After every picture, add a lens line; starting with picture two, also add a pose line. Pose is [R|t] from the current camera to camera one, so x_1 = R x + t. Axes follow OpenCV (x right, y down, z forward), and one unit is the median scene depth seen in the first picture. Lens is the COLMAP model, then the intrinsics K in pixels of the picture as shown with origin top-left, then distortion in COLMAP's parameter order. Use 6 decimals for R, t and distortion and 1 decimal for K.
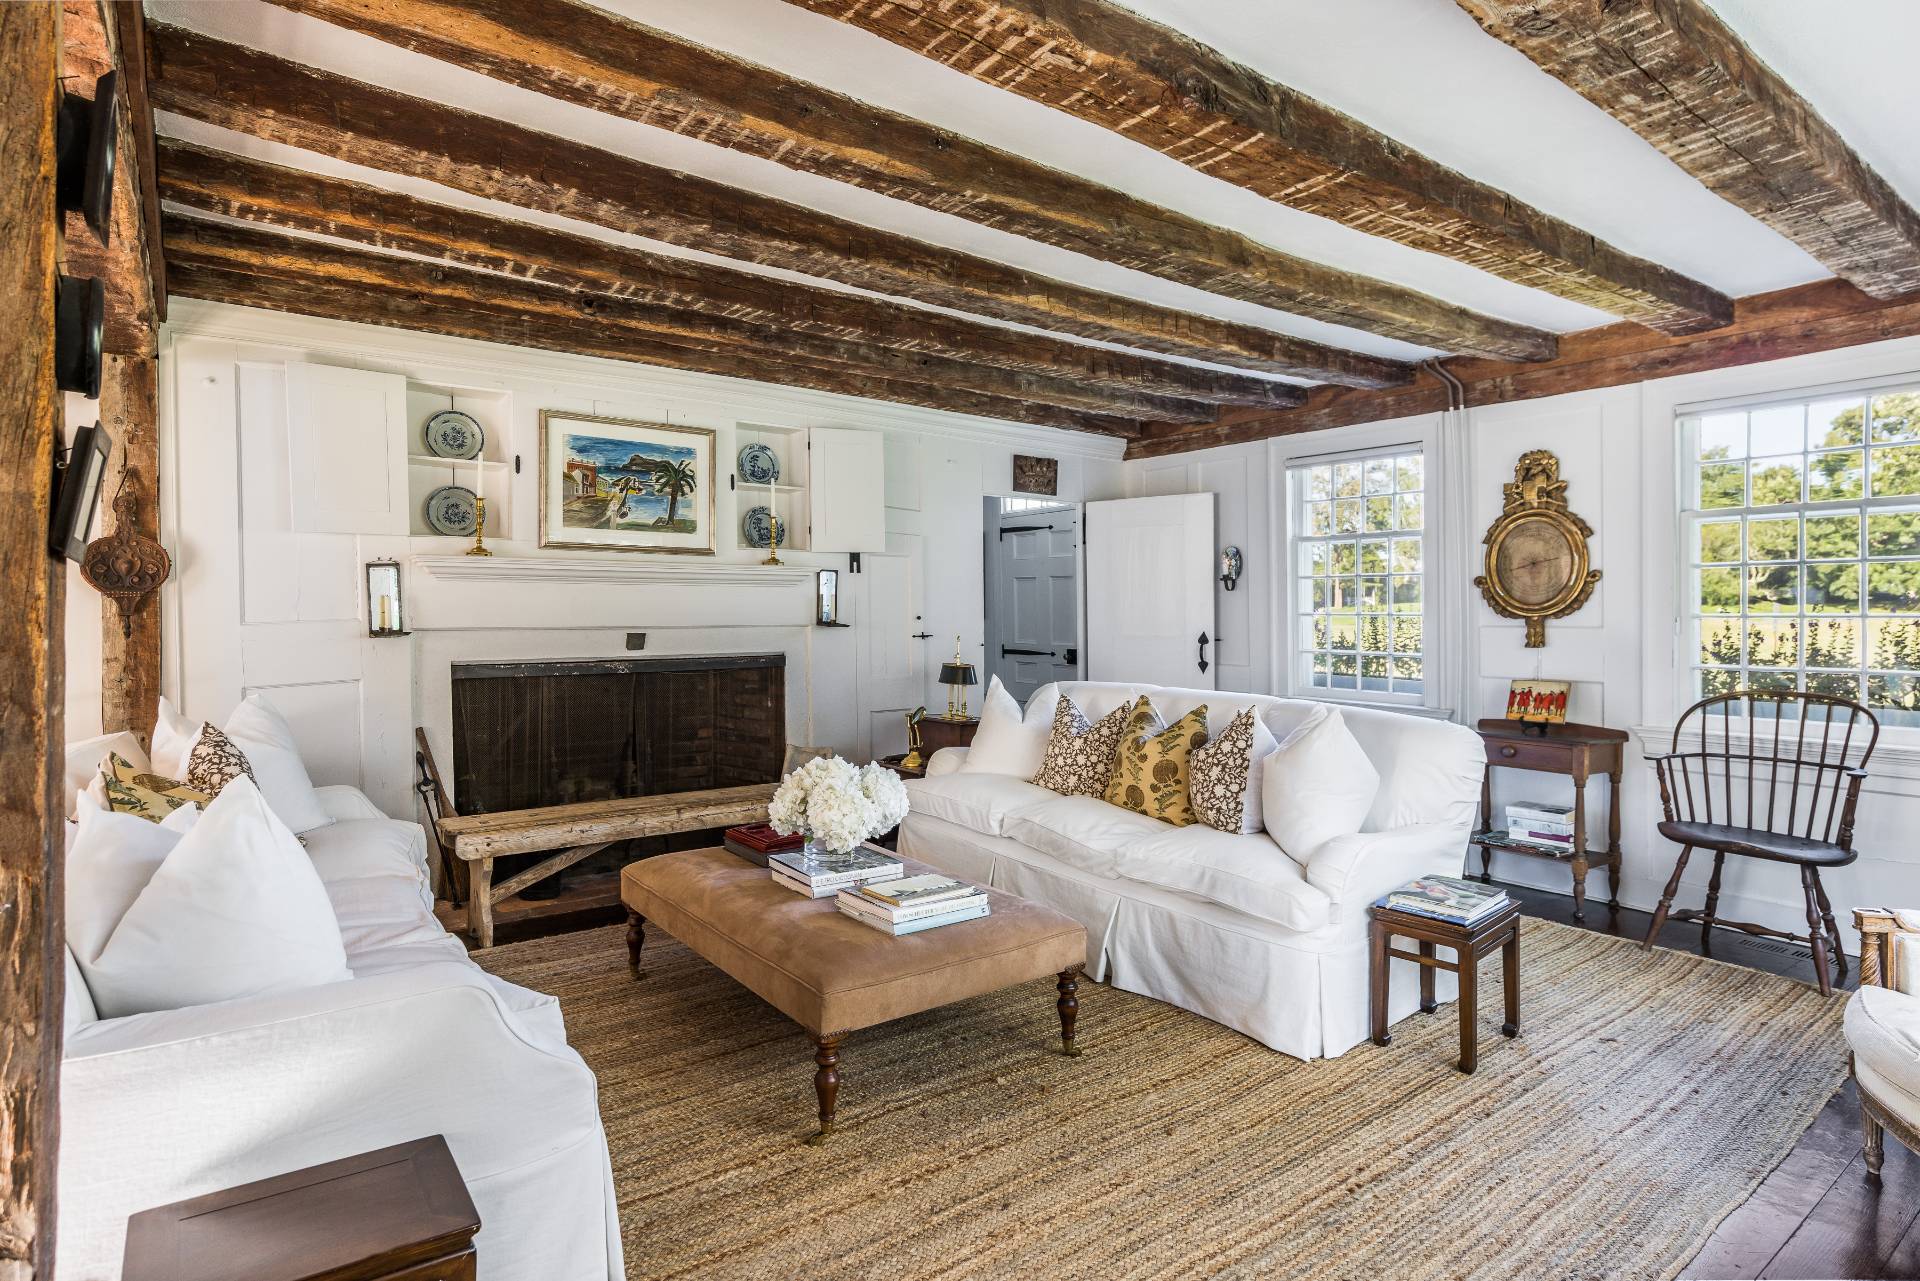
lens RADIAL K [[1000.4, 0, 895.2], [0, 1000.4, 627.2], [0, 0, 1]] dist [0.005199, 0.001160]
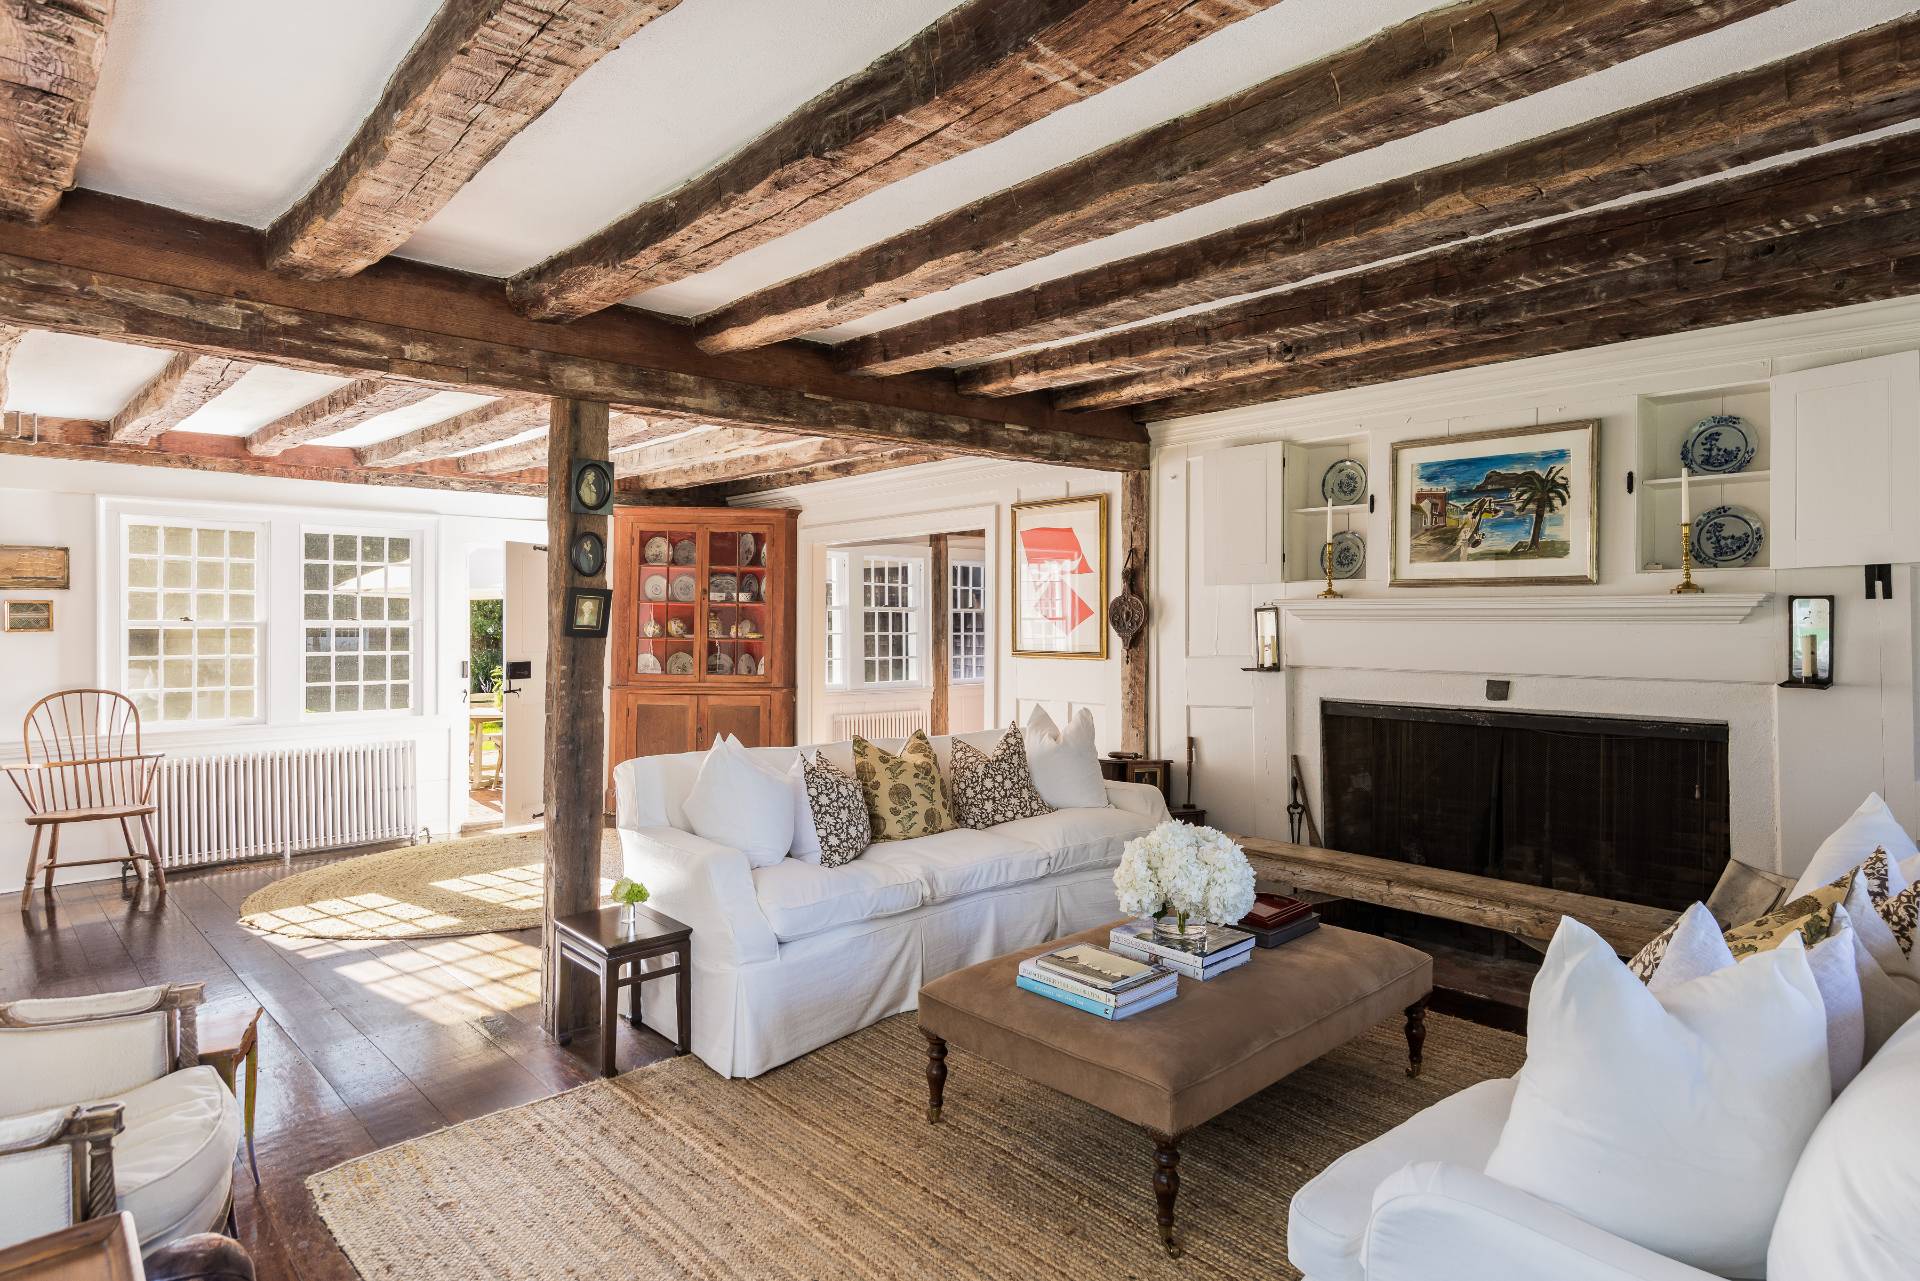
lens RADIAL K [[1000.4, 0, 895.2], [0, 1000.4, 627.2], [0, 0, 1]] dist [0.005199, 0.001160]
pose [[0.135011, -0.000727, -0.990844, 0.533252], [-0.020904, 0.999775, -0.003582, -0.026476], [0.990624, 0.021196, 0.134966, 0.394274]]
